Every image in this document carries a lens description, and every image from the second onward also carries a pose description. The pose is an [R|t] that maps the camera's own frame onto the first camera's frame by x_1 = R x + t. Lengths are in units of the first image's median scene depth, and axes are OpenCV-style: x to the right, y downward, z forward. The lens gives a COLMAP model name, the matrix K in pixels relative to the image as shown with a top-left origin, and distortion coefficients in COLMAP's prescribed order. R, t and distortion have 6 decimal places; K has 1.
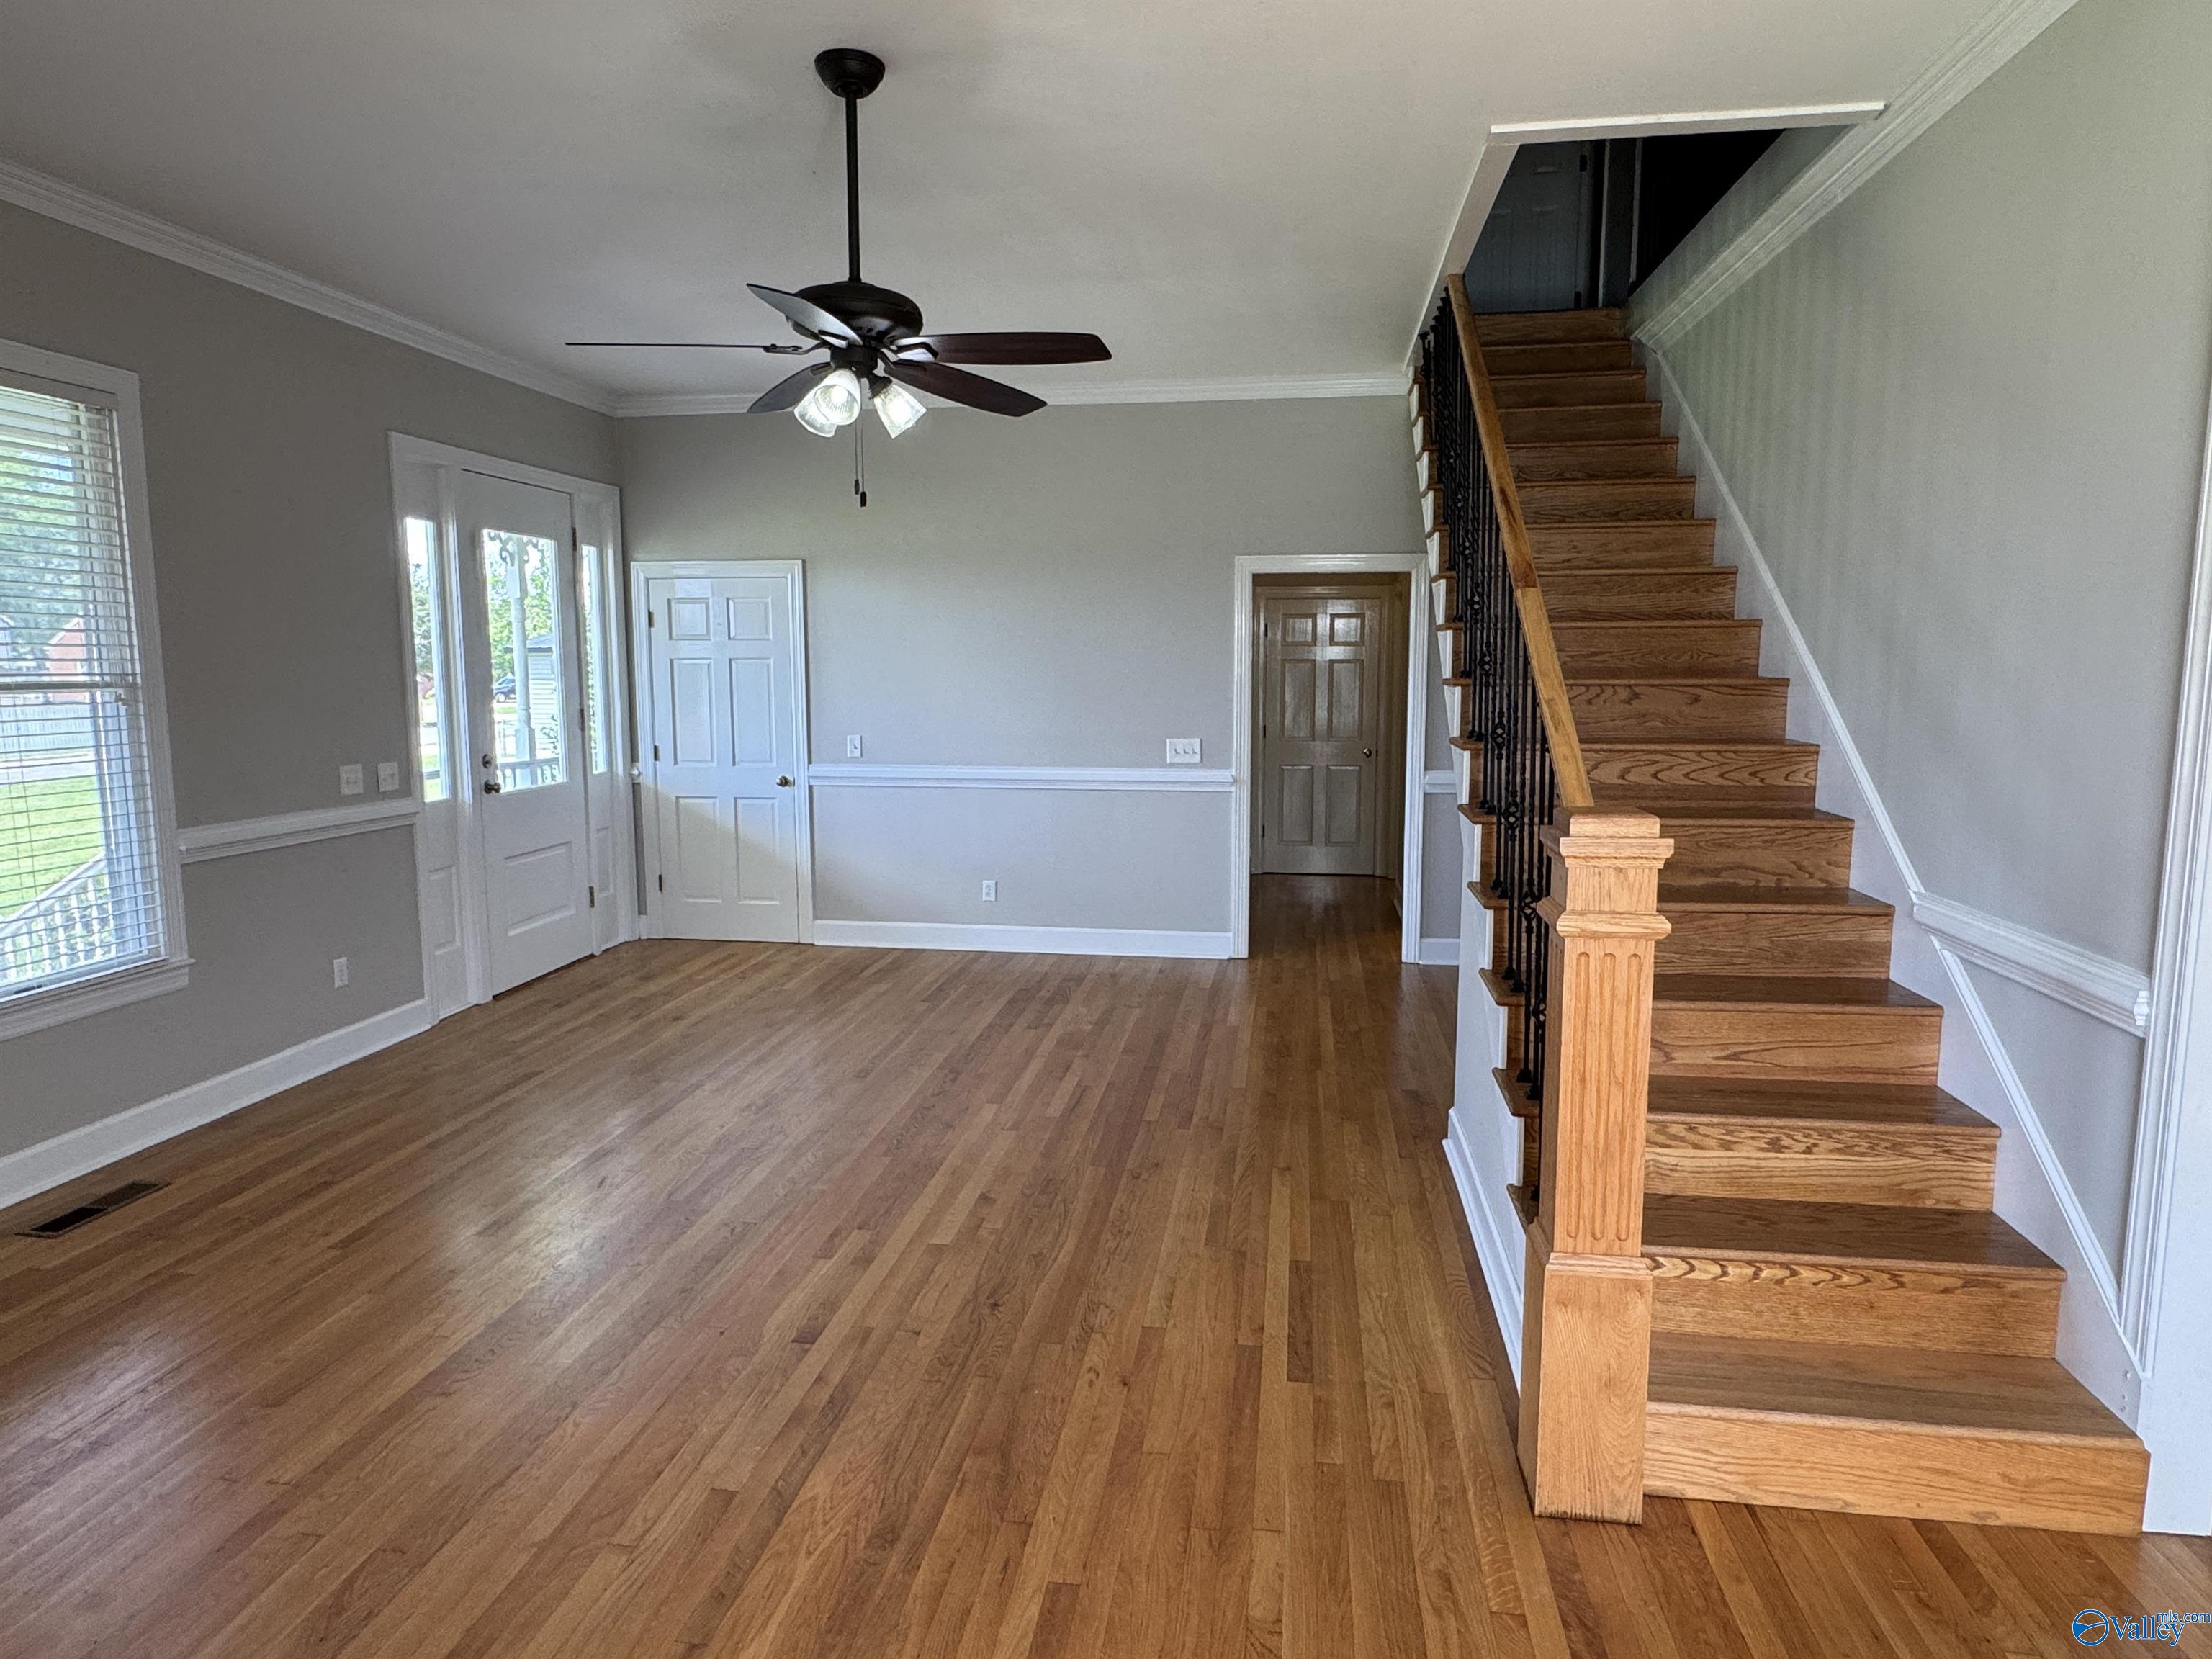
lens RADIAL K [[1322.4, 0, 1102.0], [0, 1322.4, 827.1], [0, 0, 1]] dist [-0.002283, 0.000394]
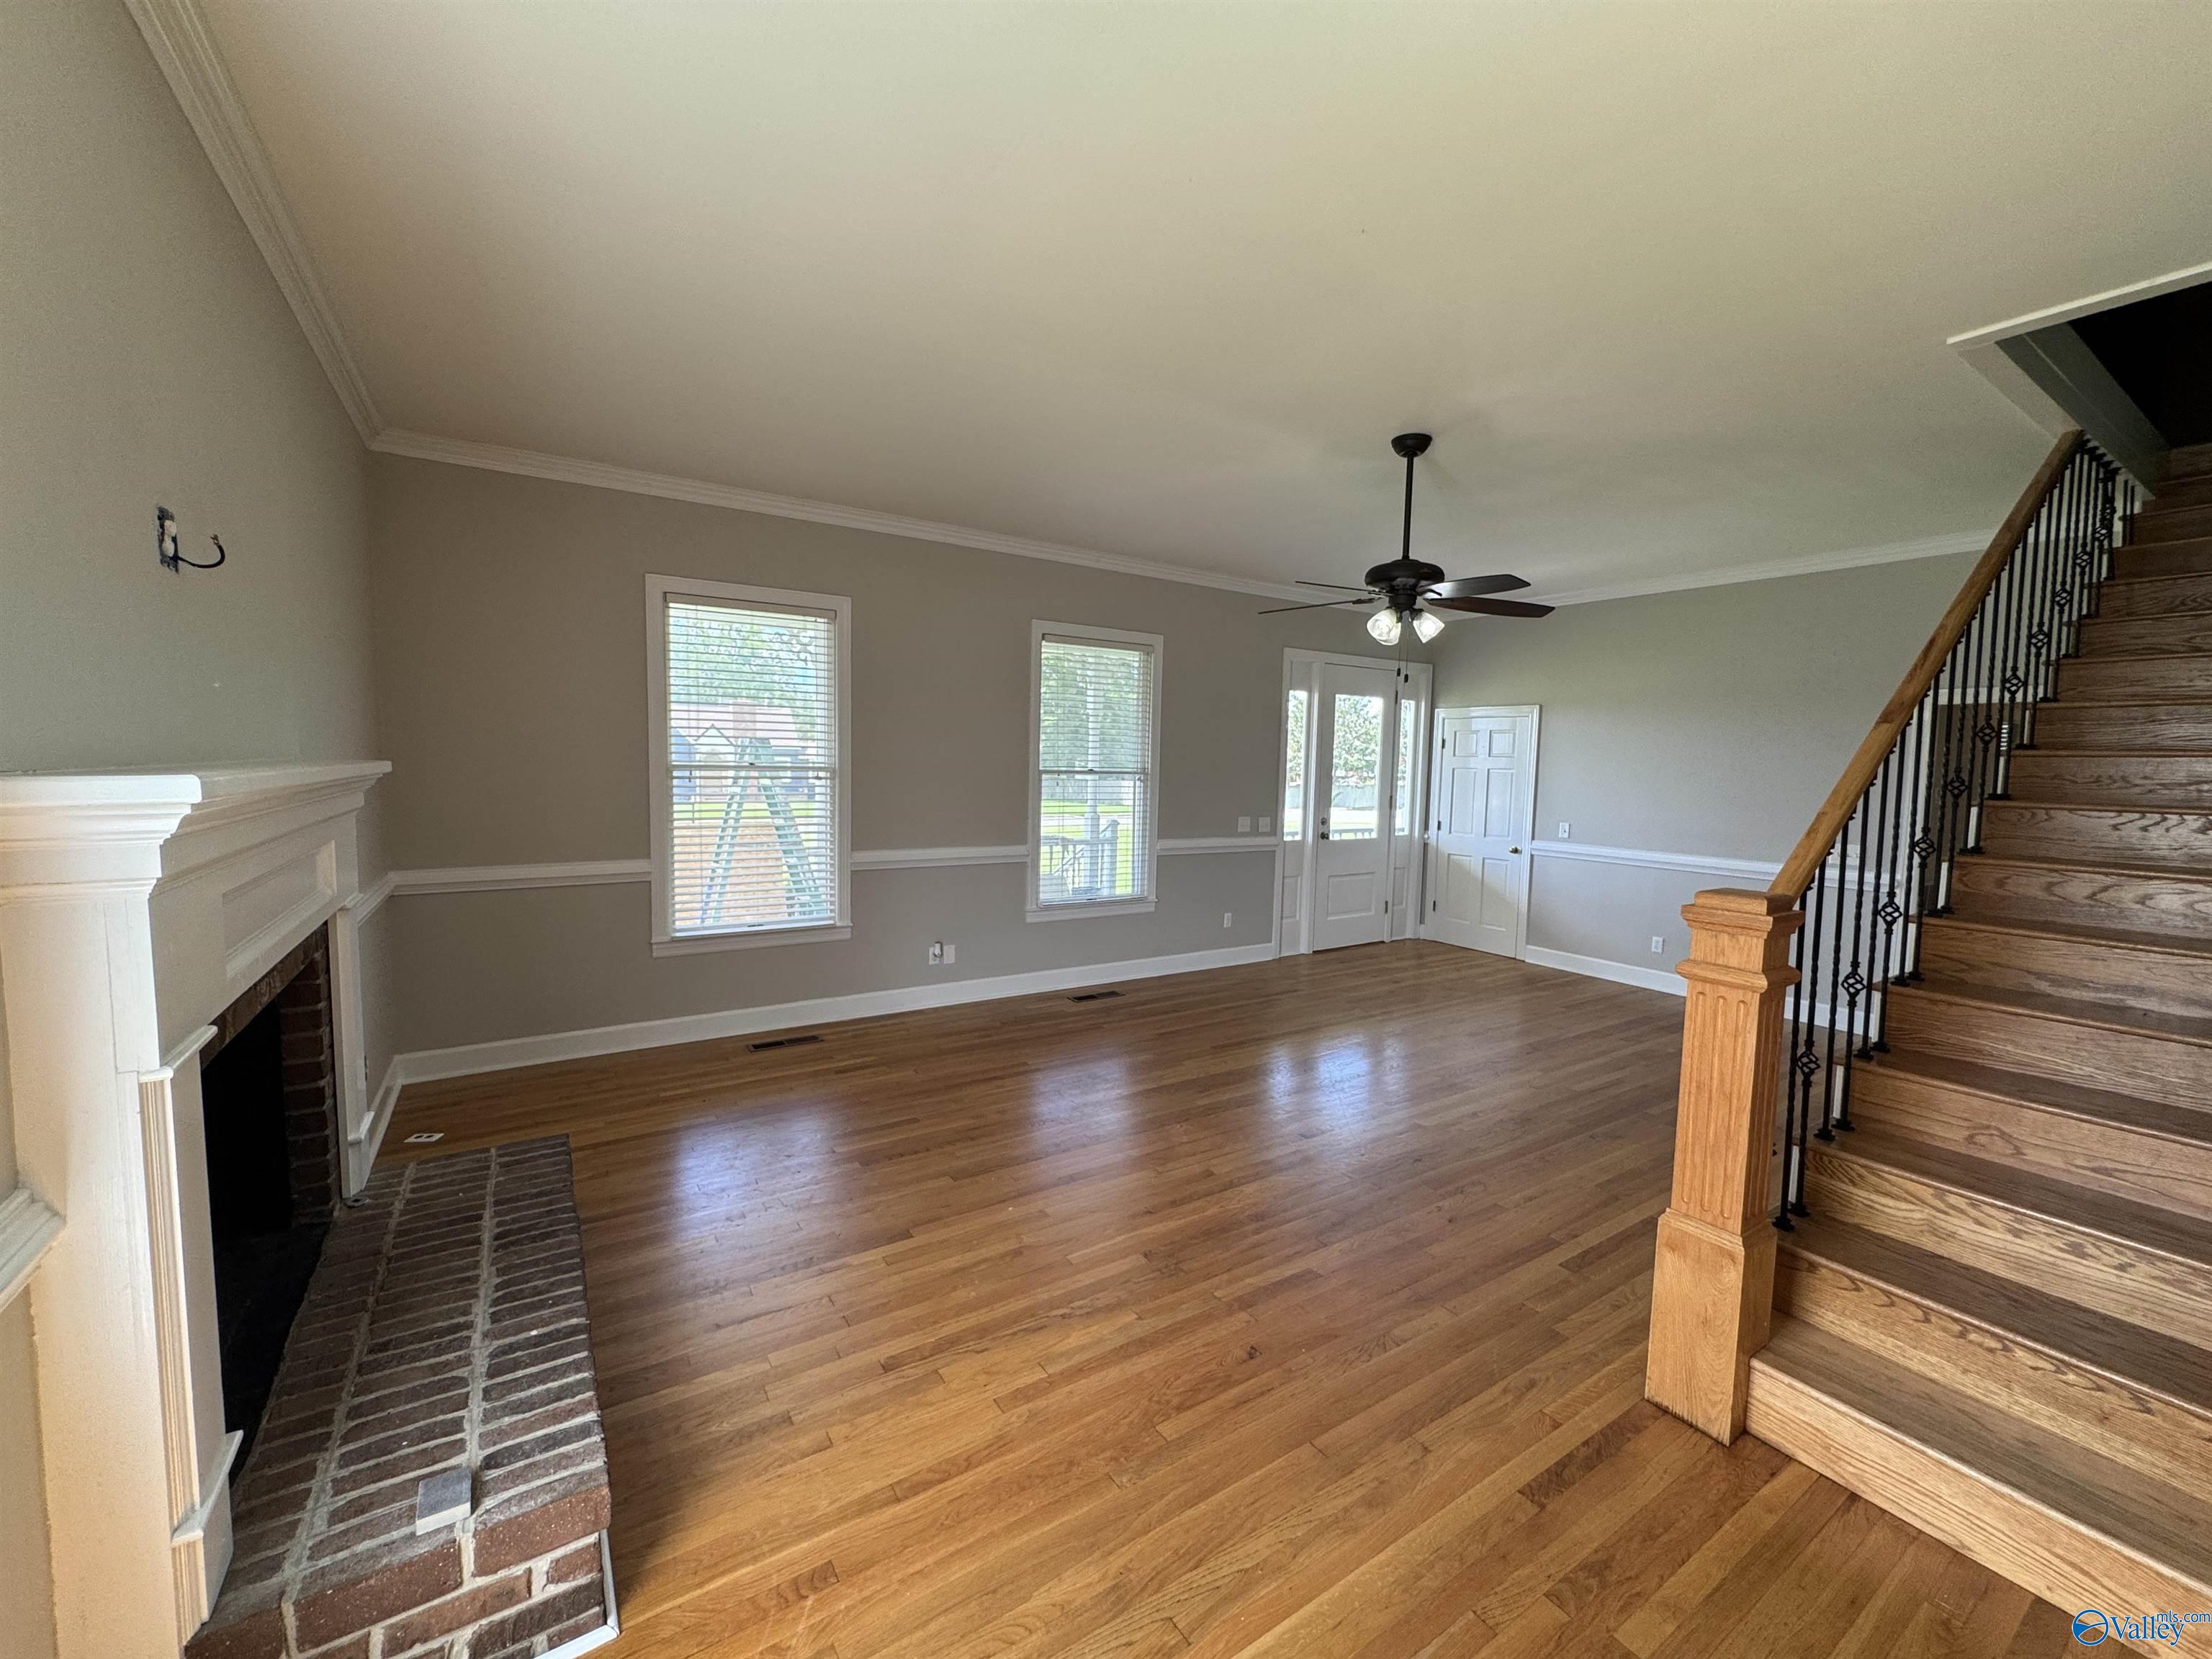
lens RADIAL K [[882.4, 0, 1106.0], [0, 882.4, 829.5], [0, 0, 1]] dist [0.000721, -0.000344]
pose [[0.663956, 0.074789, -0.744022, 0.360832], [-0.116698, 0.993158, -0.004308, 0.001911], [0.738610, 0.089686, 0.668141, -0.048267]]
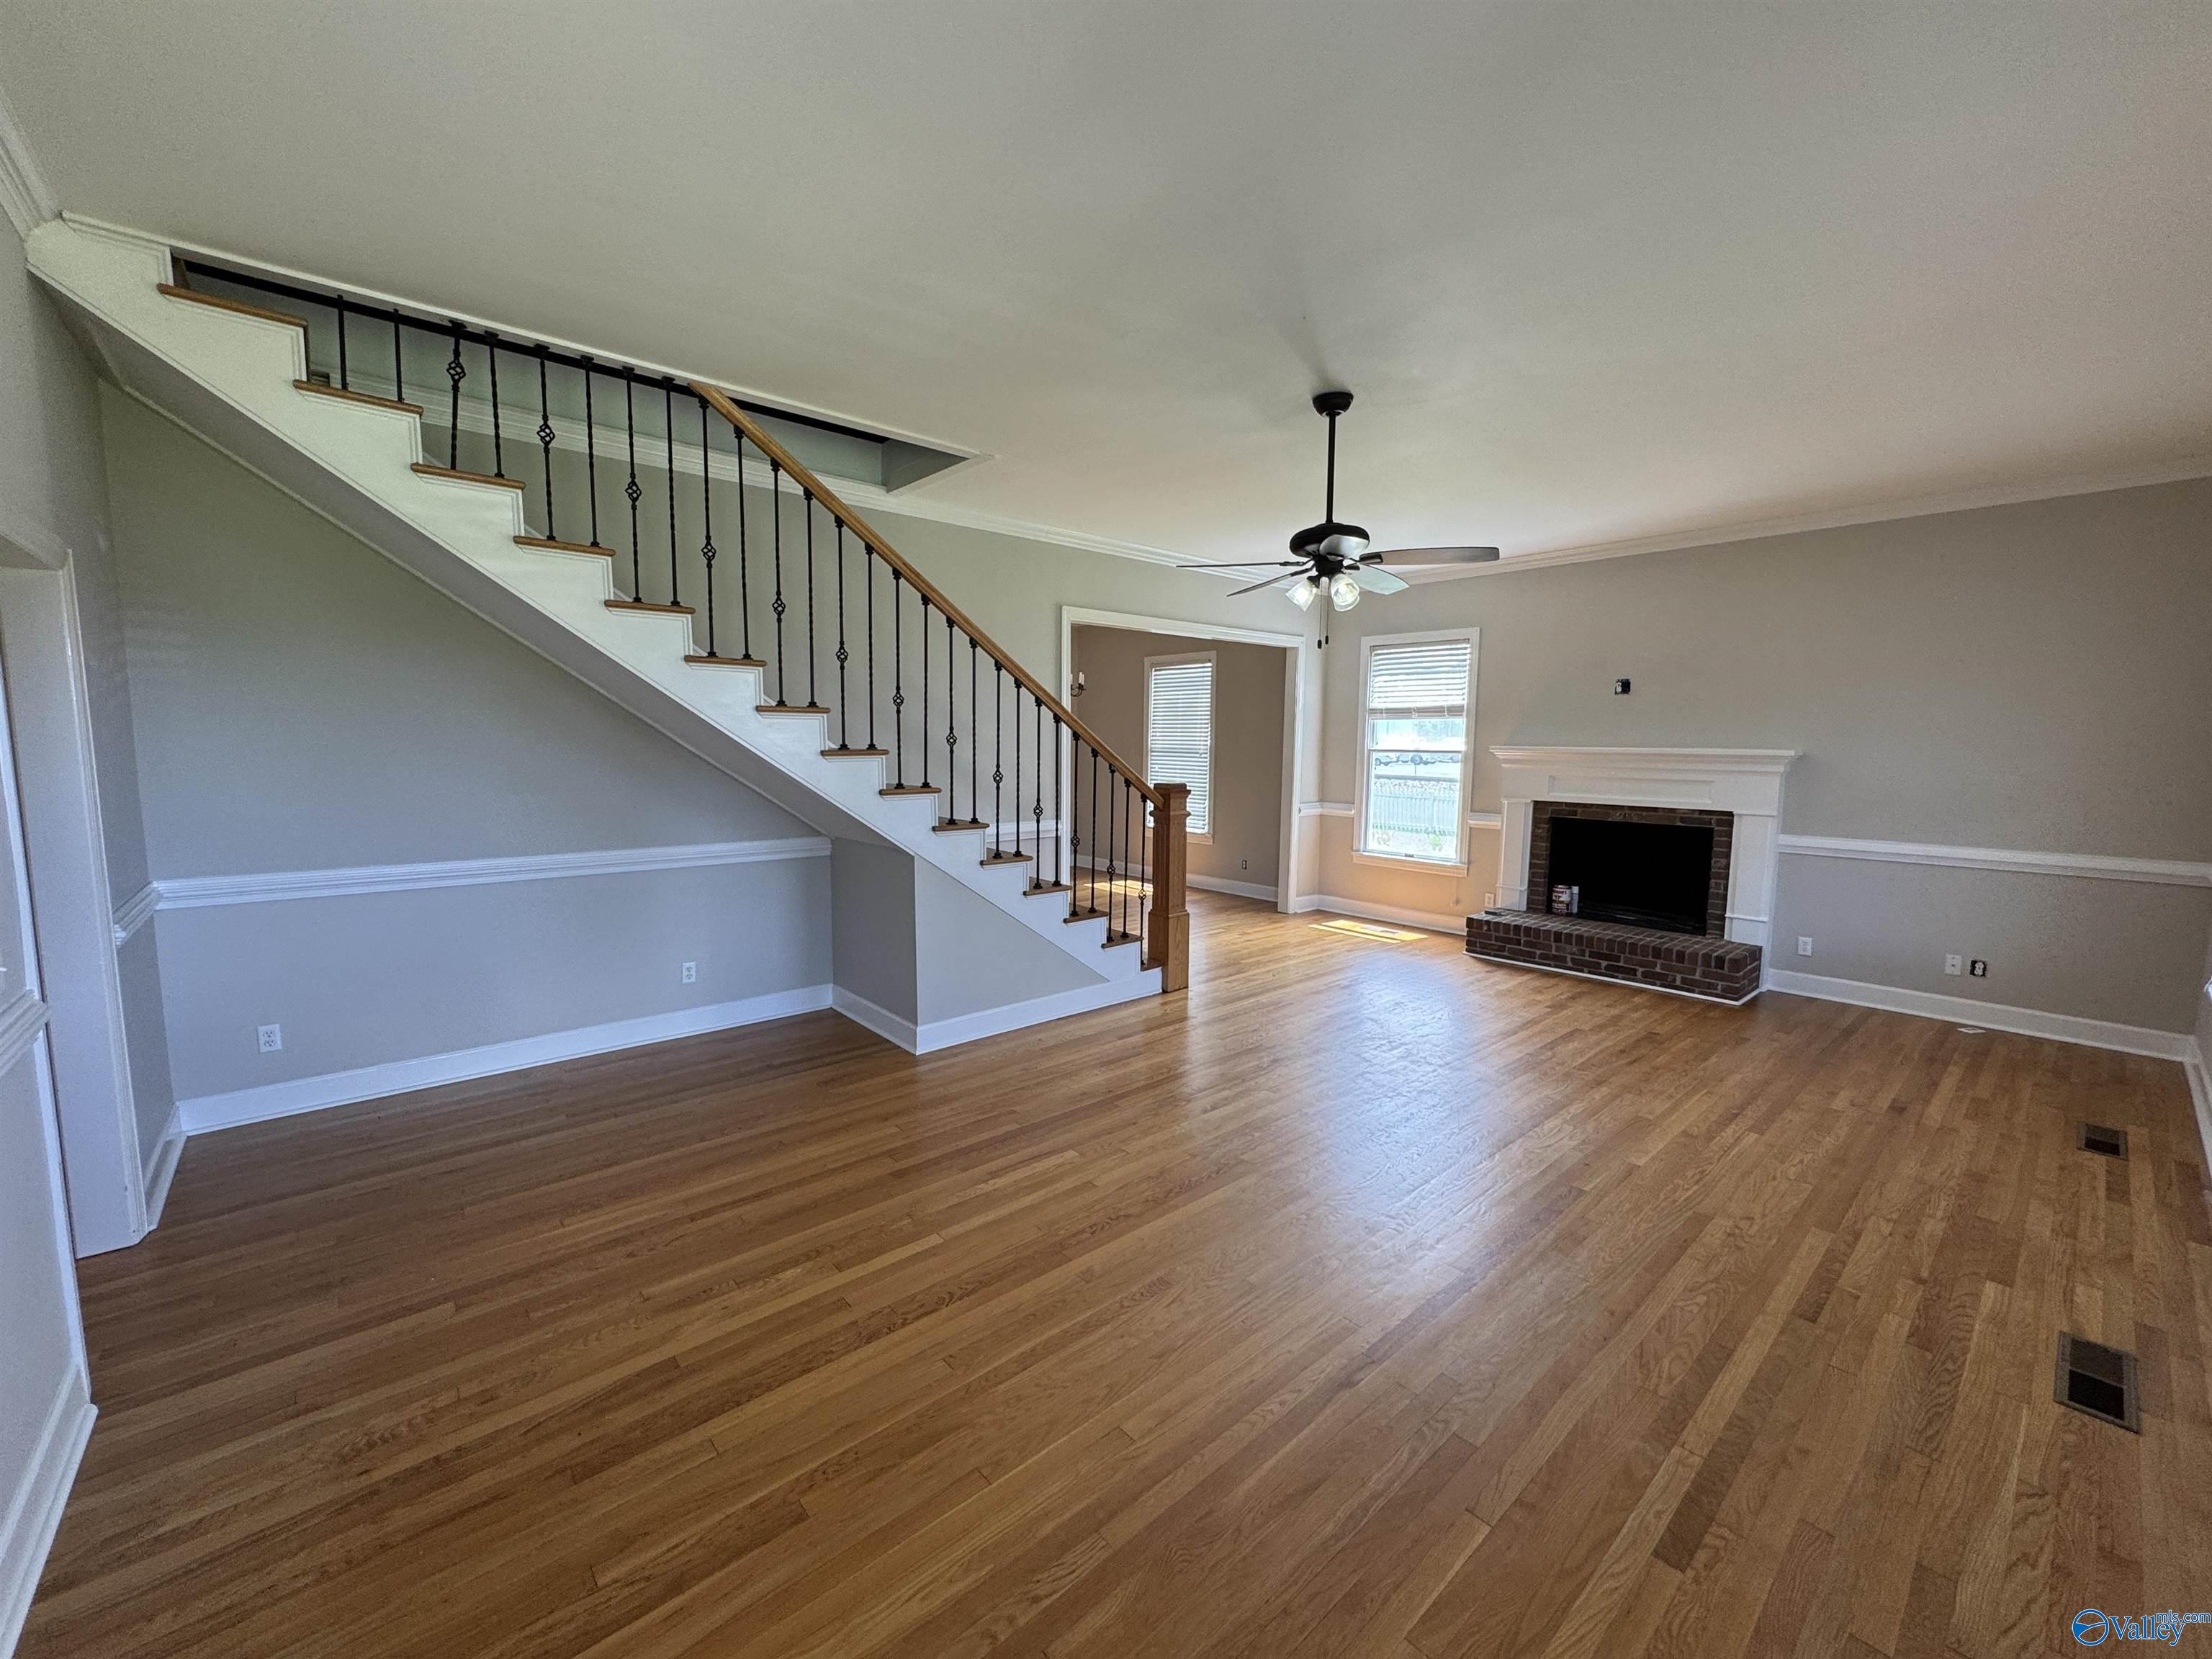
lens RADIAL K [[882.4, 0, 1106.0], [0, 882.4, 829.5], [0, 0, 1]] dist [0.000721, -0.000344]
pose [[-0.764221, -0.070250, 0.641117, -0.579109], [0.073515, 0.978083, 0.194804, -0.209493], [-0.640751, 0.196006, -0.742307, 1.677328]]
